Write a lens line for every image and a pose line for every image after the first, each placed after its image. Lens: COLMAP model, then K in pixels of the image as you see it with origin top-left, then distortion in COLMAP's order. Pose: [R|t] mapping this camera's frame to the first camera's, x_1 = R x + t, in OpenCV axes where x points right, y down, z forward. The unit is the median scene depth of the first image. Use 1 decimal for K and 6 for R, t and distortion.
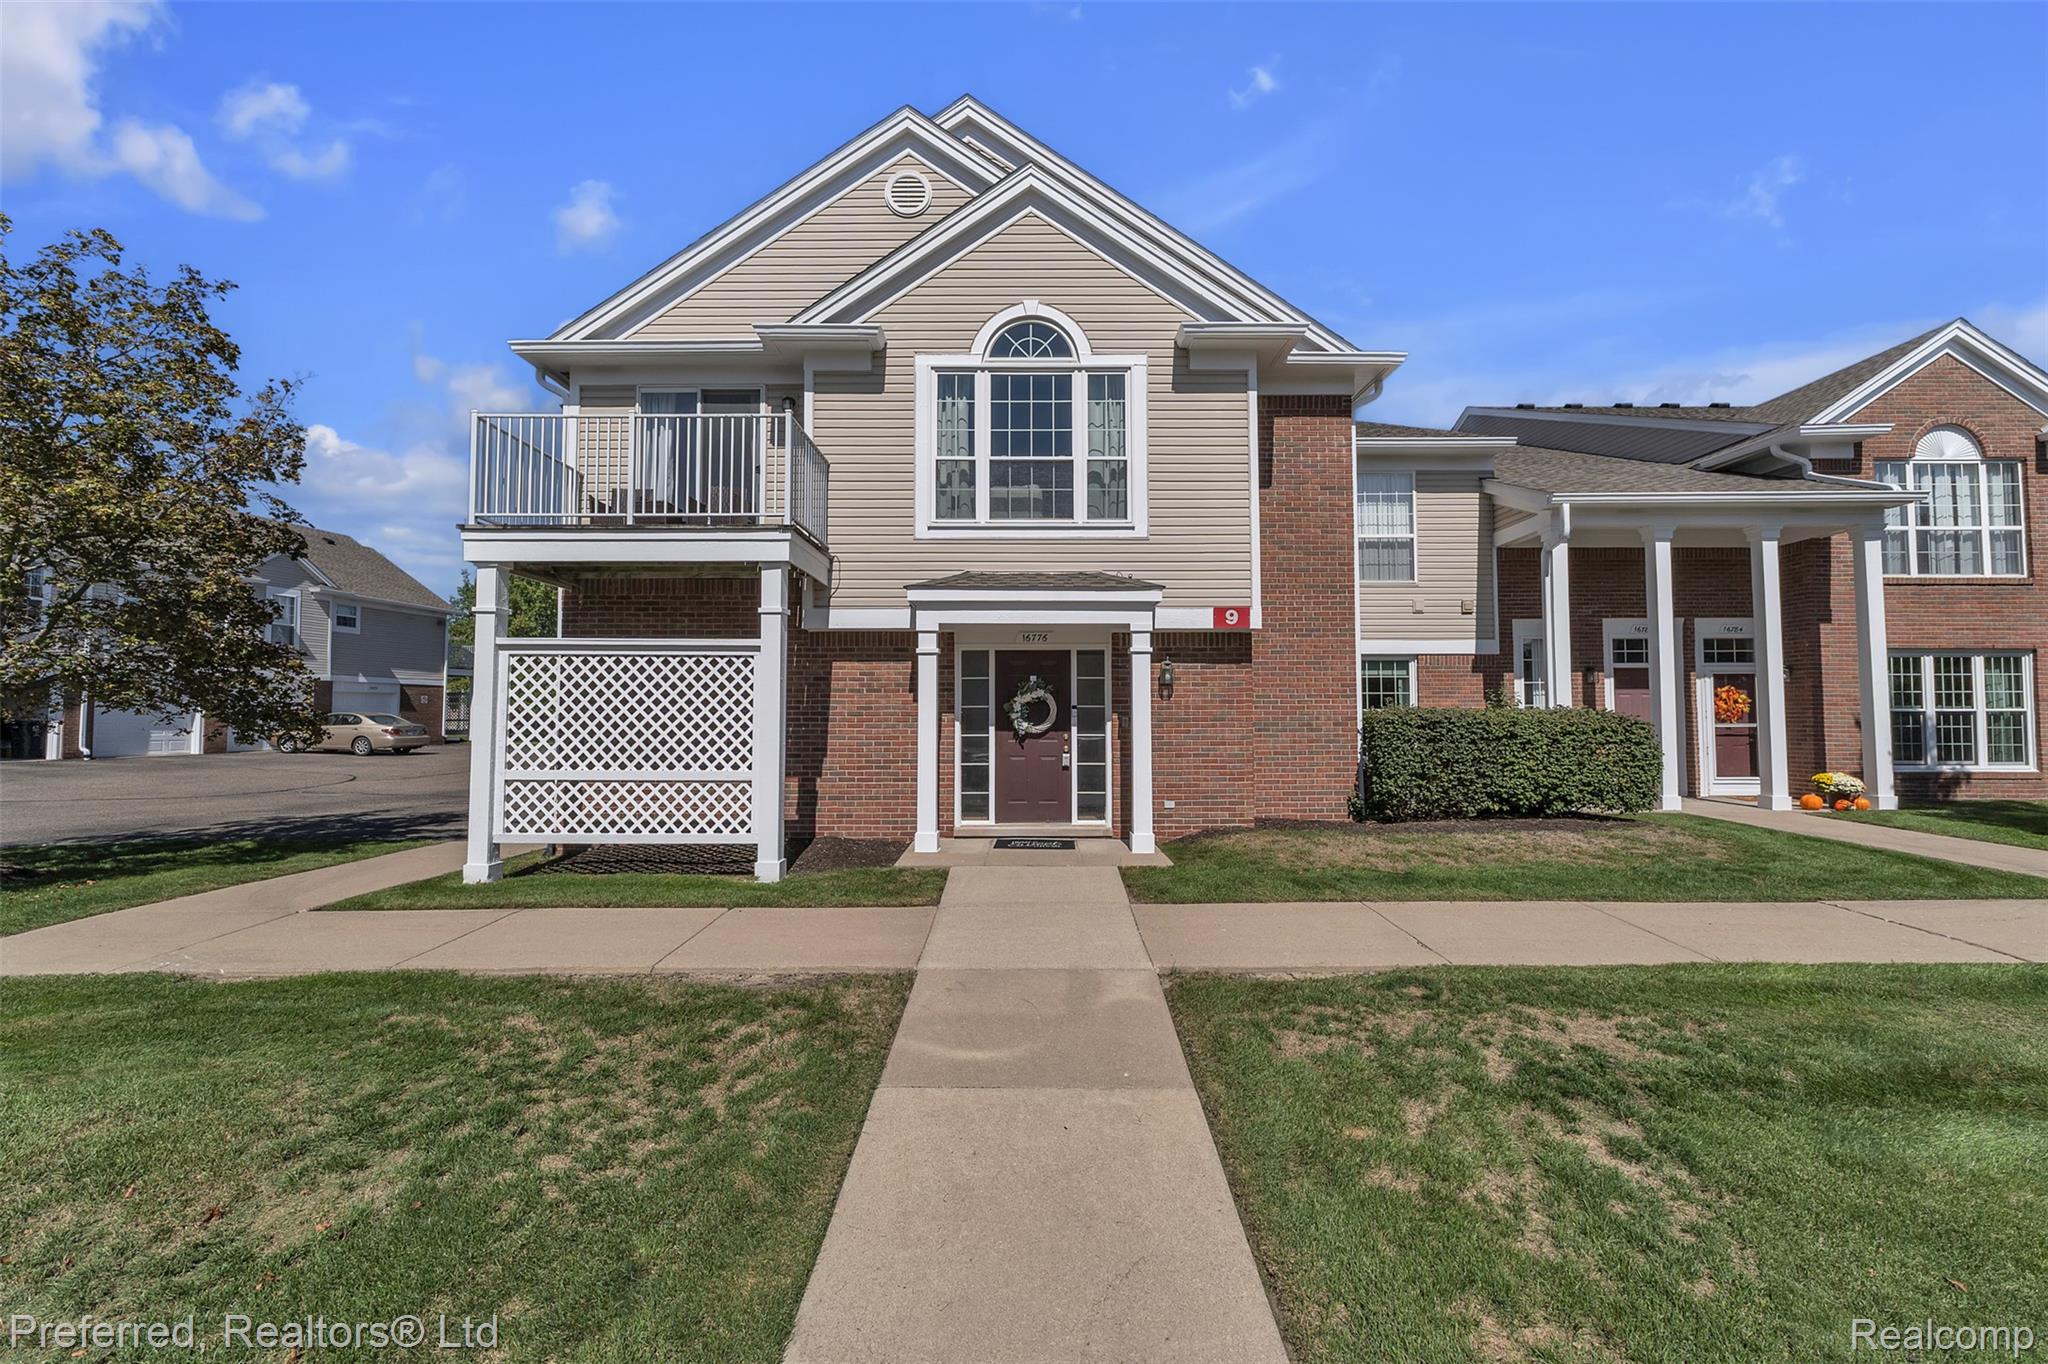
lens RADIAL K [[870.0, 0, 1024.0], [0, 870.0, 682.0], [0, 0, 1]] dist [0.003230, 0.000448]
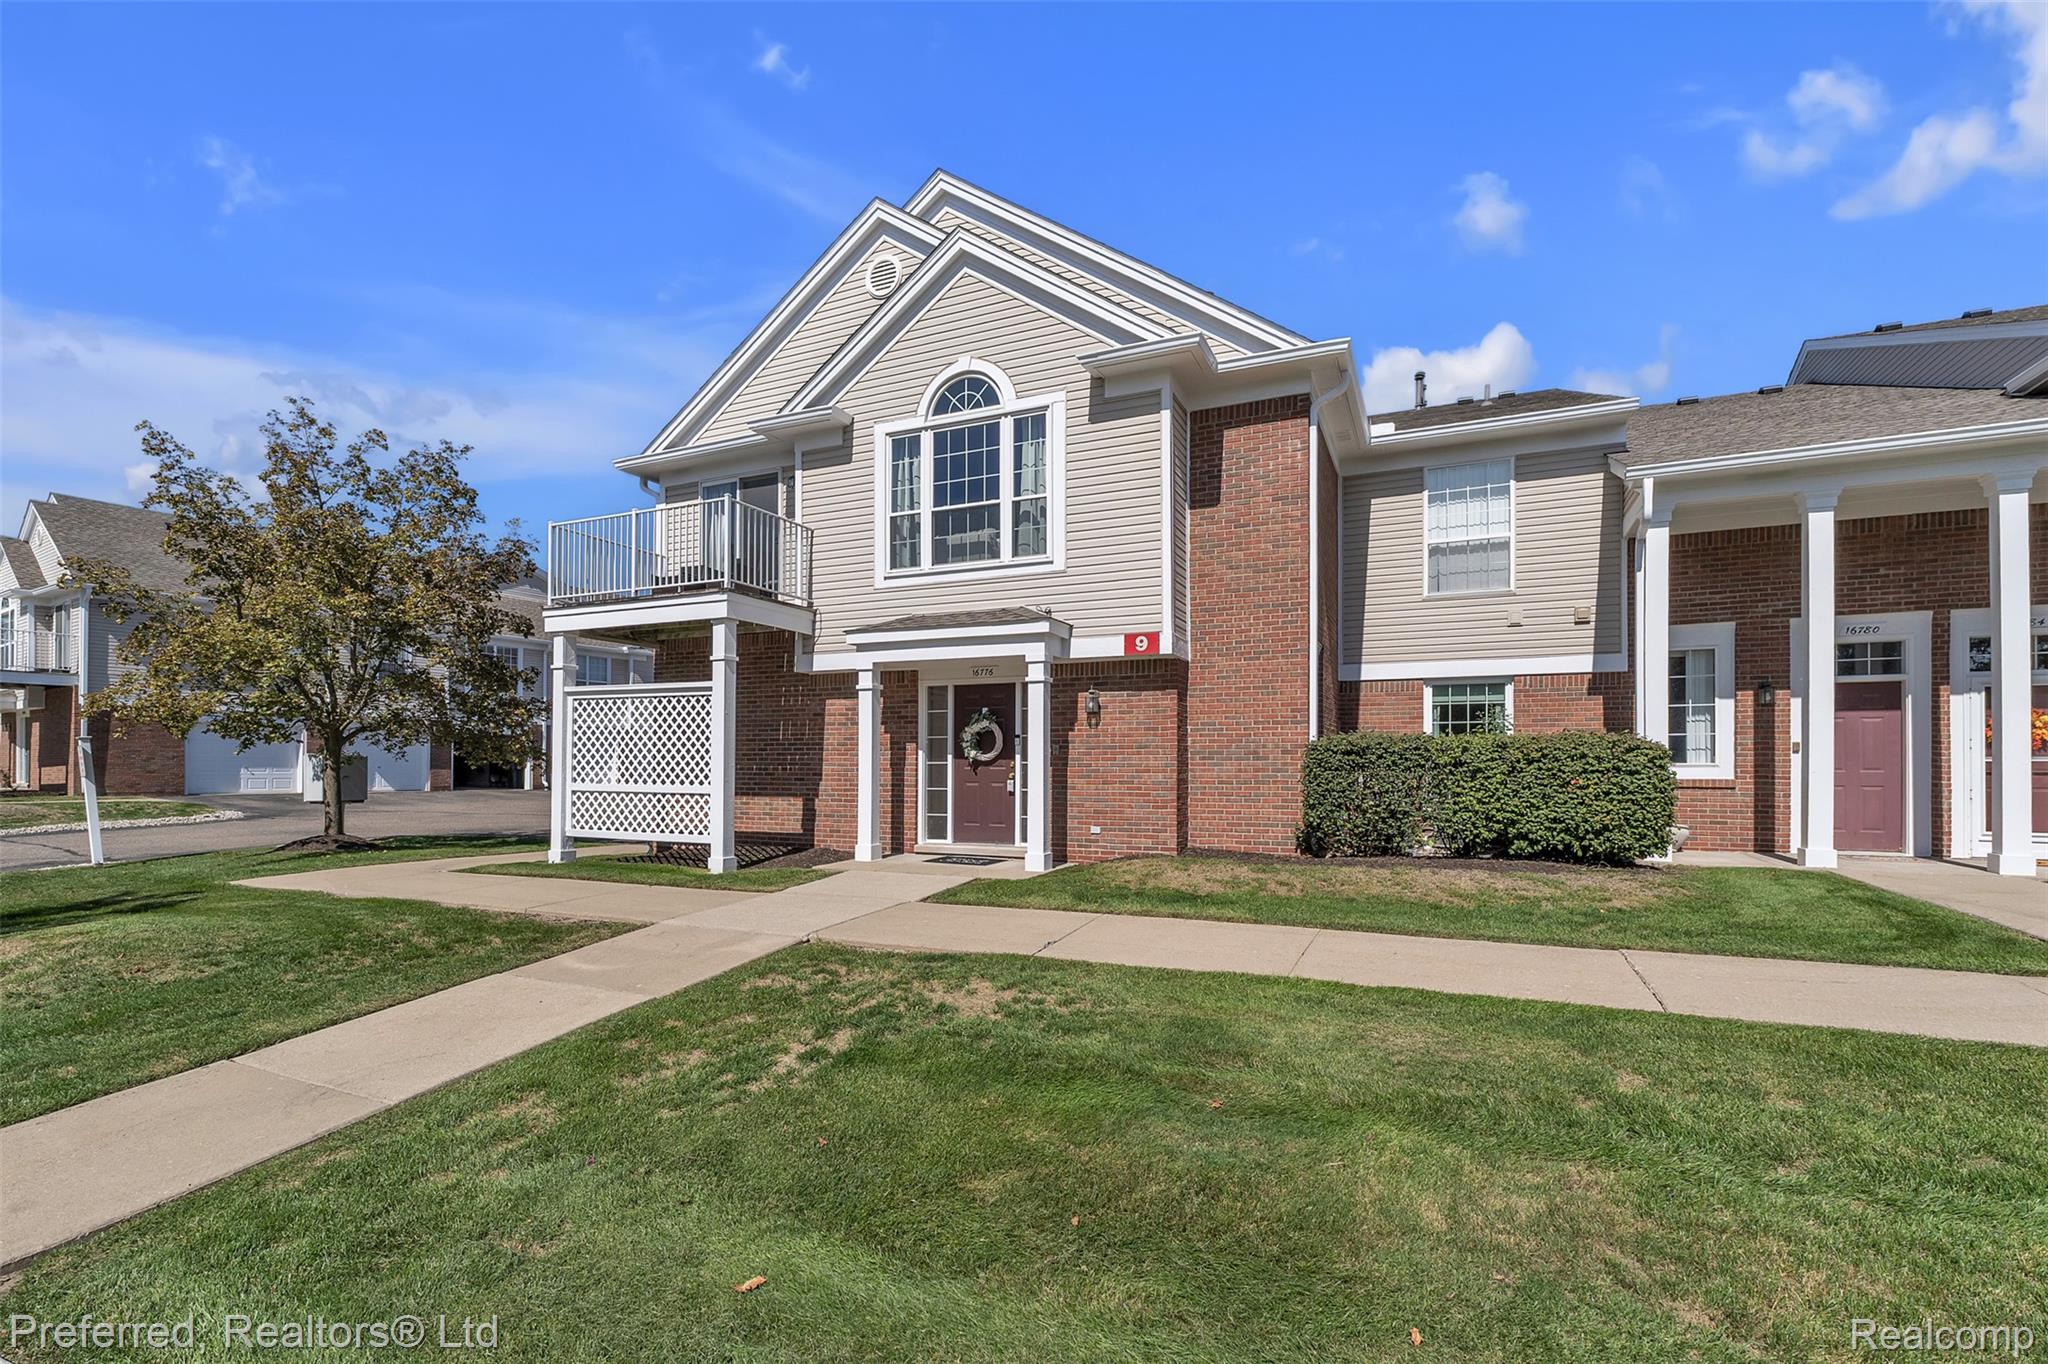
lens RADIAL K [[922.9, 0, 1017.5], [0, 922.9, 765.6], [0, 0, 1]] dist [0.003700, 0.000253]
pose [[0.909217, 0.002418, -0.416316, 0.543571], [0.012535, 0.999371, 0.033181, 0.028125], [0.416134, -0.035387, 0.908614, -0.025345]]
